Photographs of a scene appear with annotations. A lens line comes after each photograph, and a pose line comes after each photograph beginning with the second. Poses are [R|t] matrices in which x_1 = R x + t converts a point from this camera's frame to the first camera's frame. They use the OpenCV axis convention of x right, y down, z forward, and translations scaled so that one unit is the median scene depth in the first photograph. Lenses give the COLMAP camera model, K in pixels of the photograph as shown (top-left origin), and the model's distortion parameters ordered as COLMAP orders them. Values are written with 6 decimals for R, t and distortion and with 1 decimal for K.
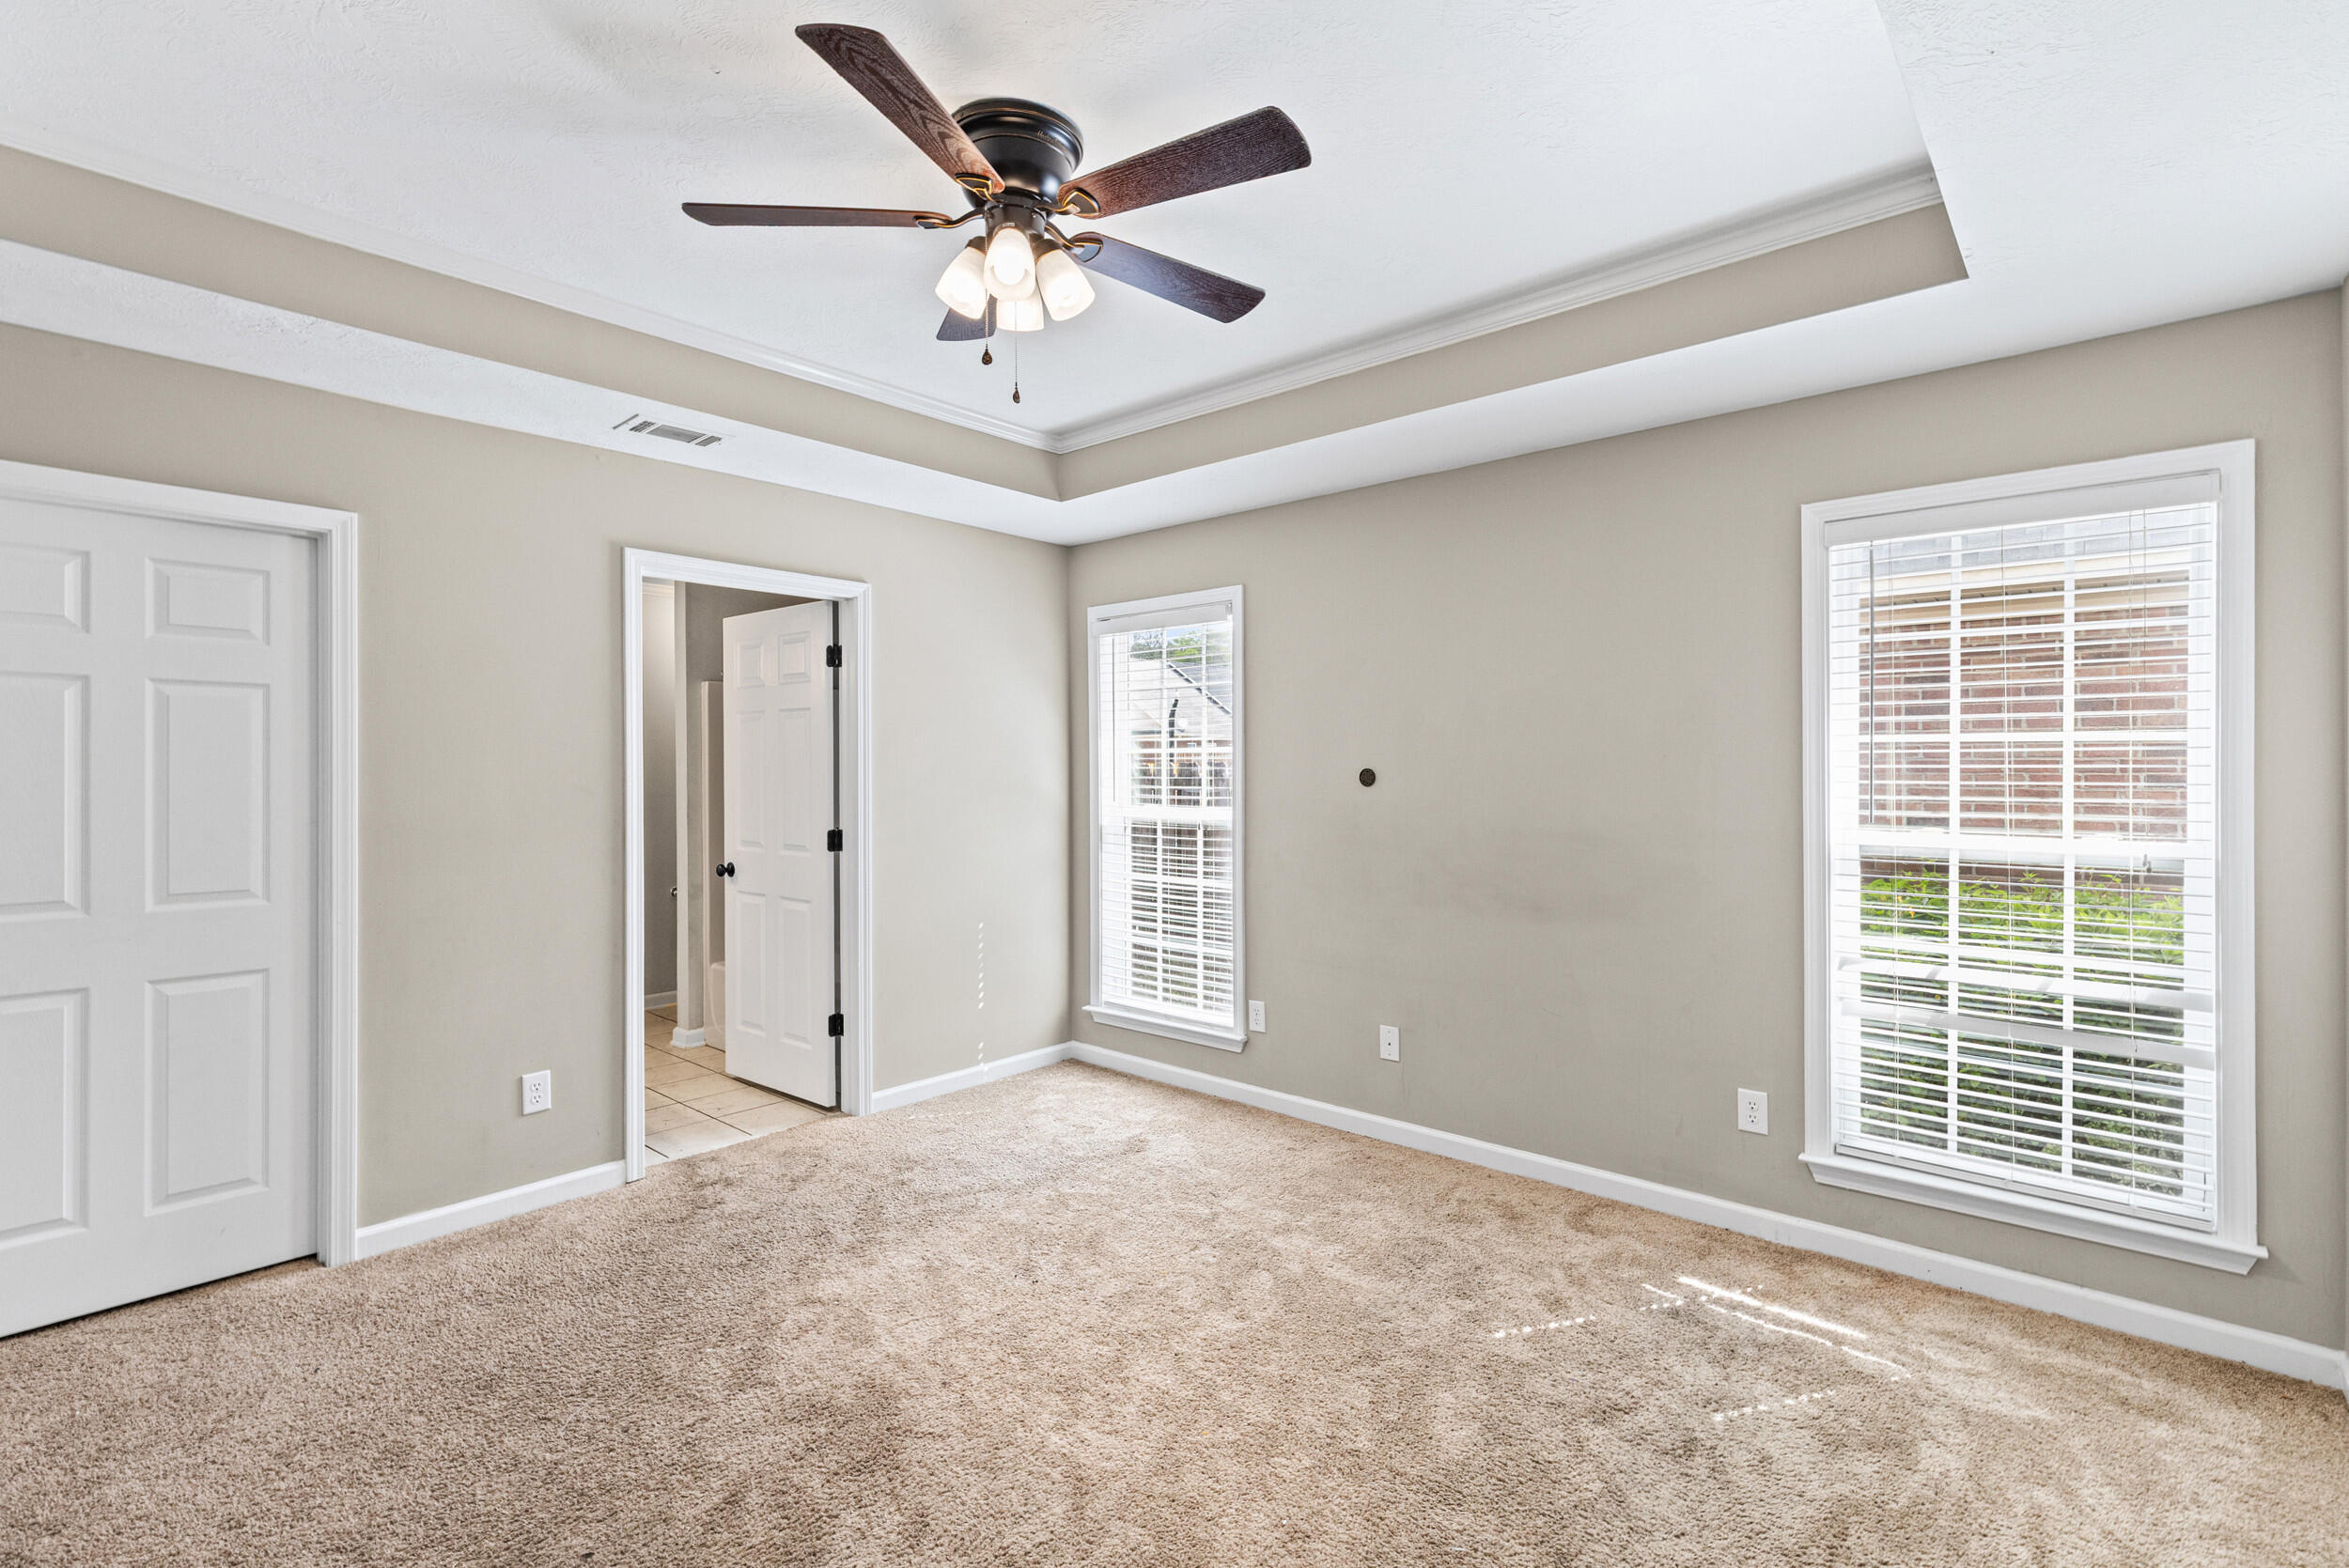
lens RADIAL K [[1070.1, 0, 1185.2], [0, 1070.1, 785.0], [0, 0, 1]] dist [0.013729, -0.001859]
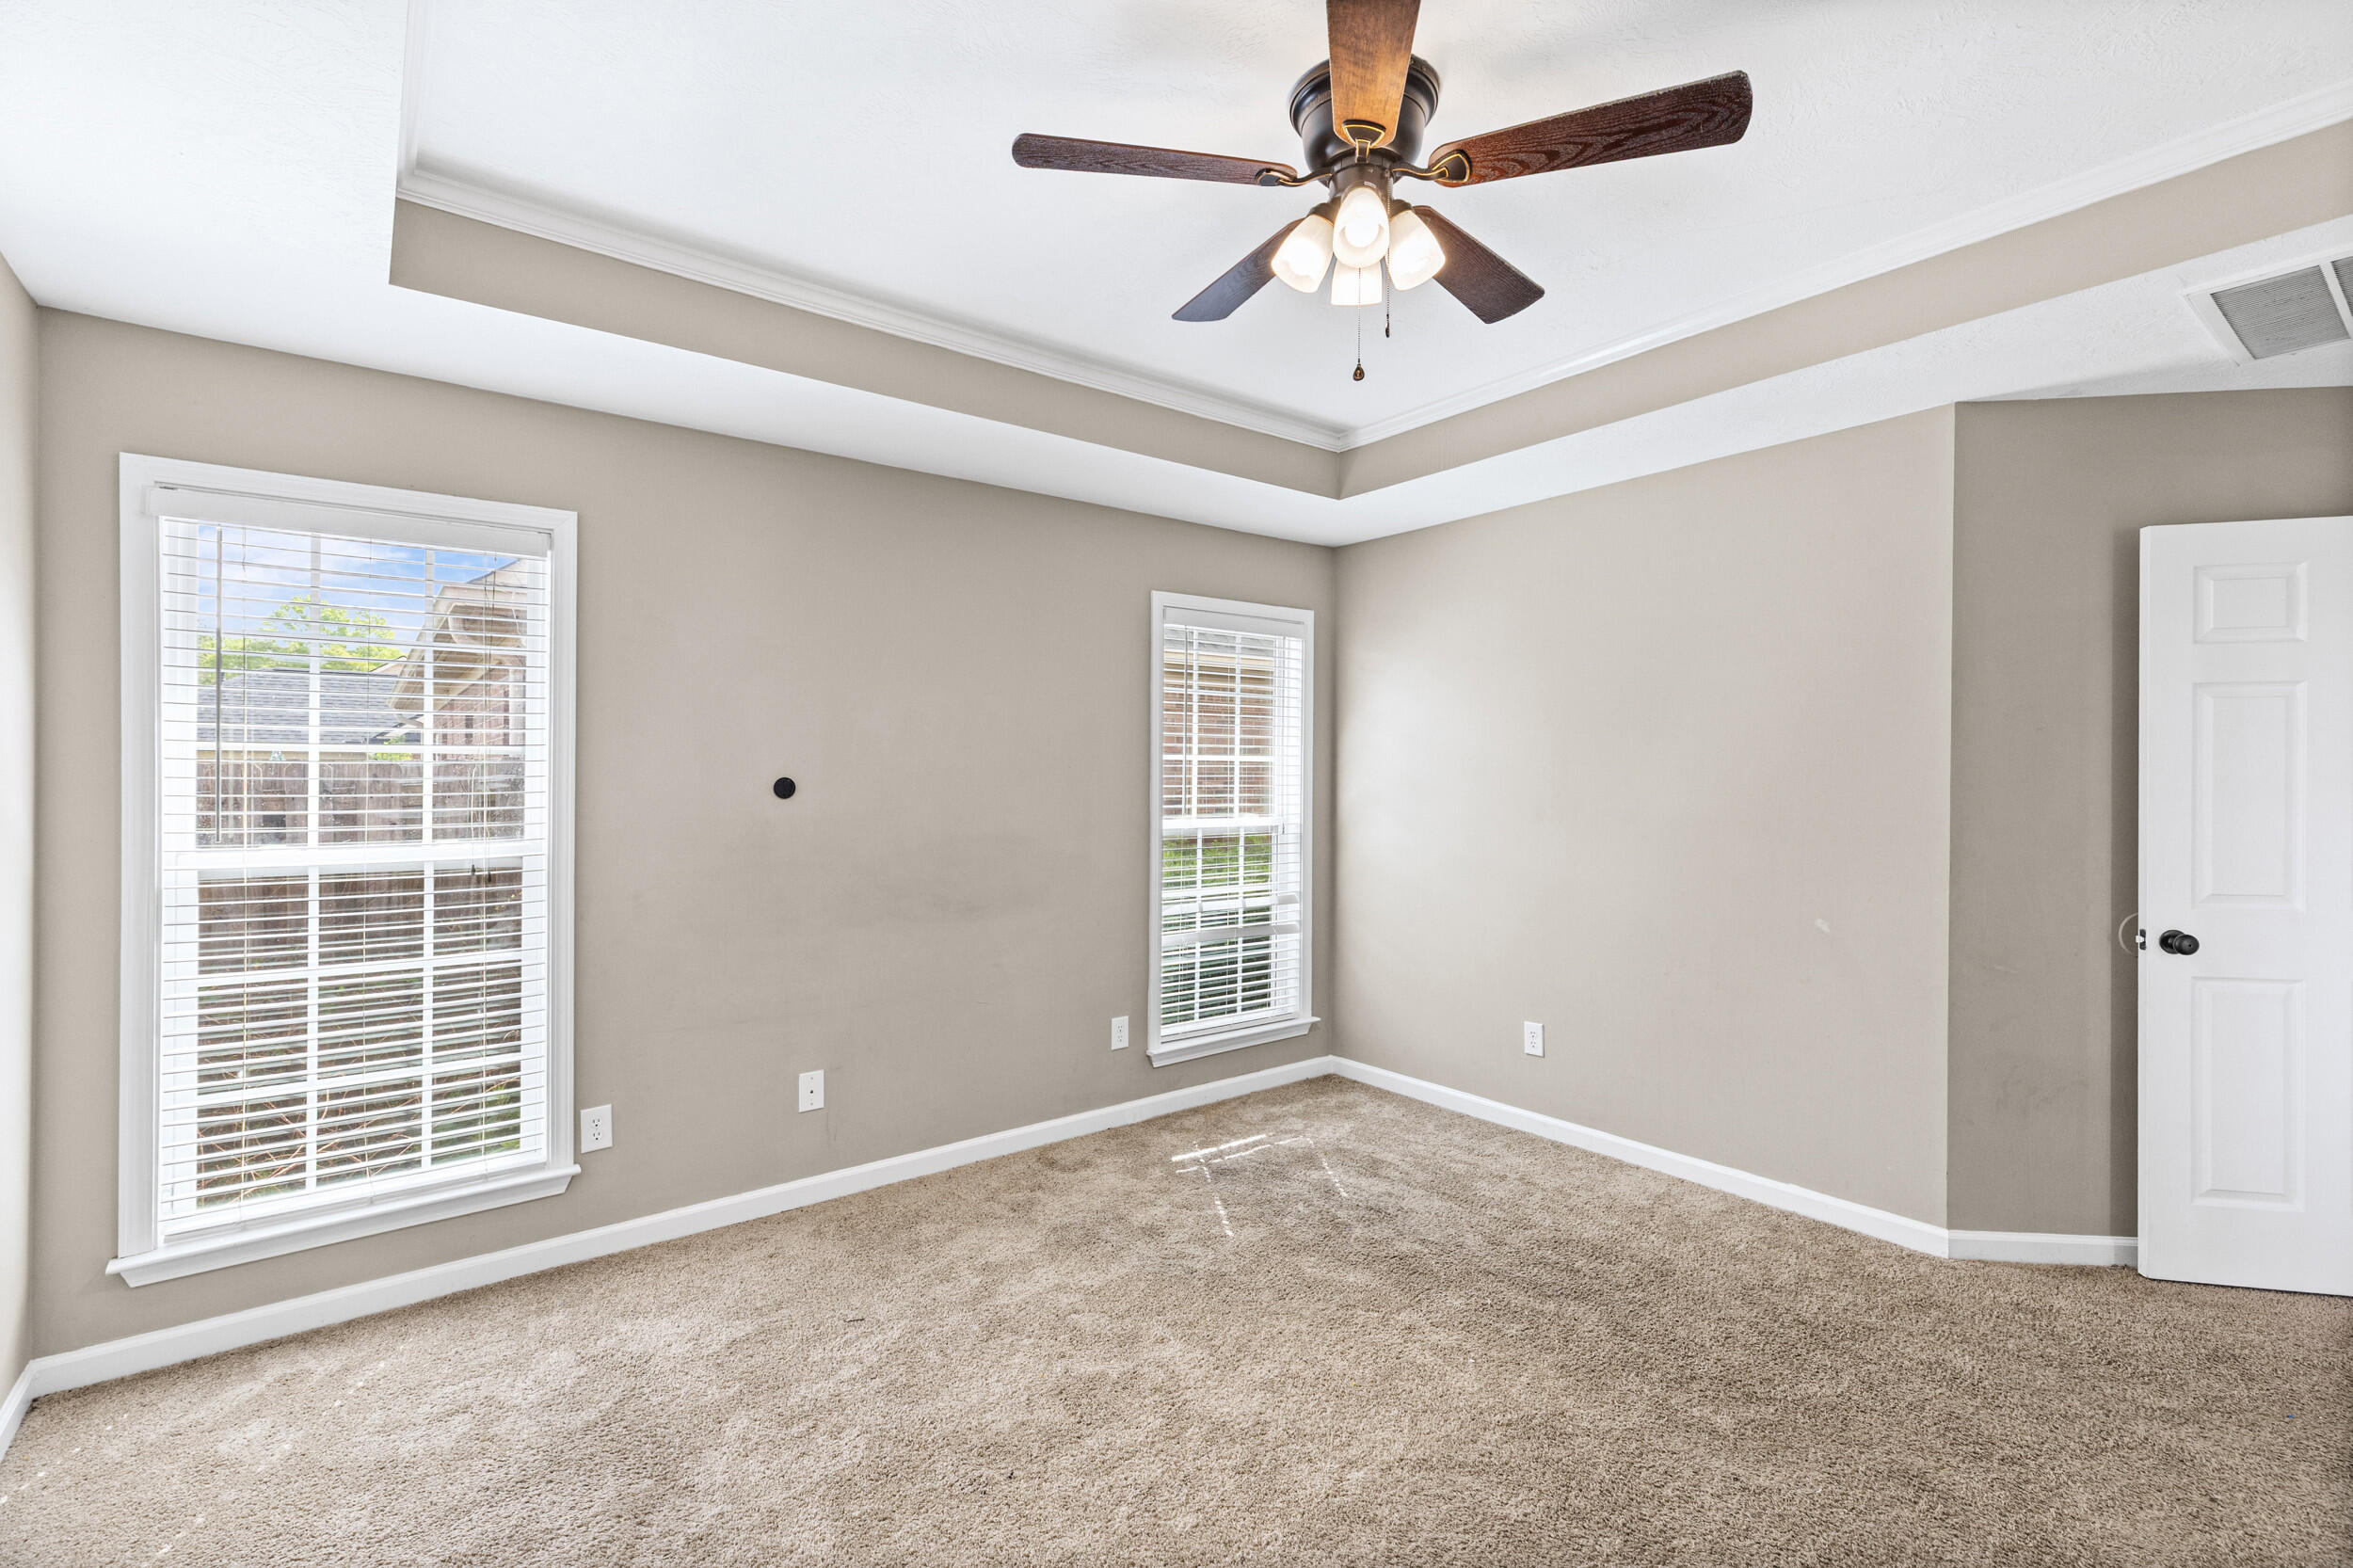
lens RADIAL K [[1072.0, 0, 1185.8], [0, 1072.0, 781.5], [0, 0, 1]] dist [0.013729, -0.001859]
pose [[0.186053, -0.003965, 0.982532, -0.738633], [0.018083, 0.999836, 0.000611, -0.008441], [-0.982373, 0.017653, 0.186095, 0.641509]]
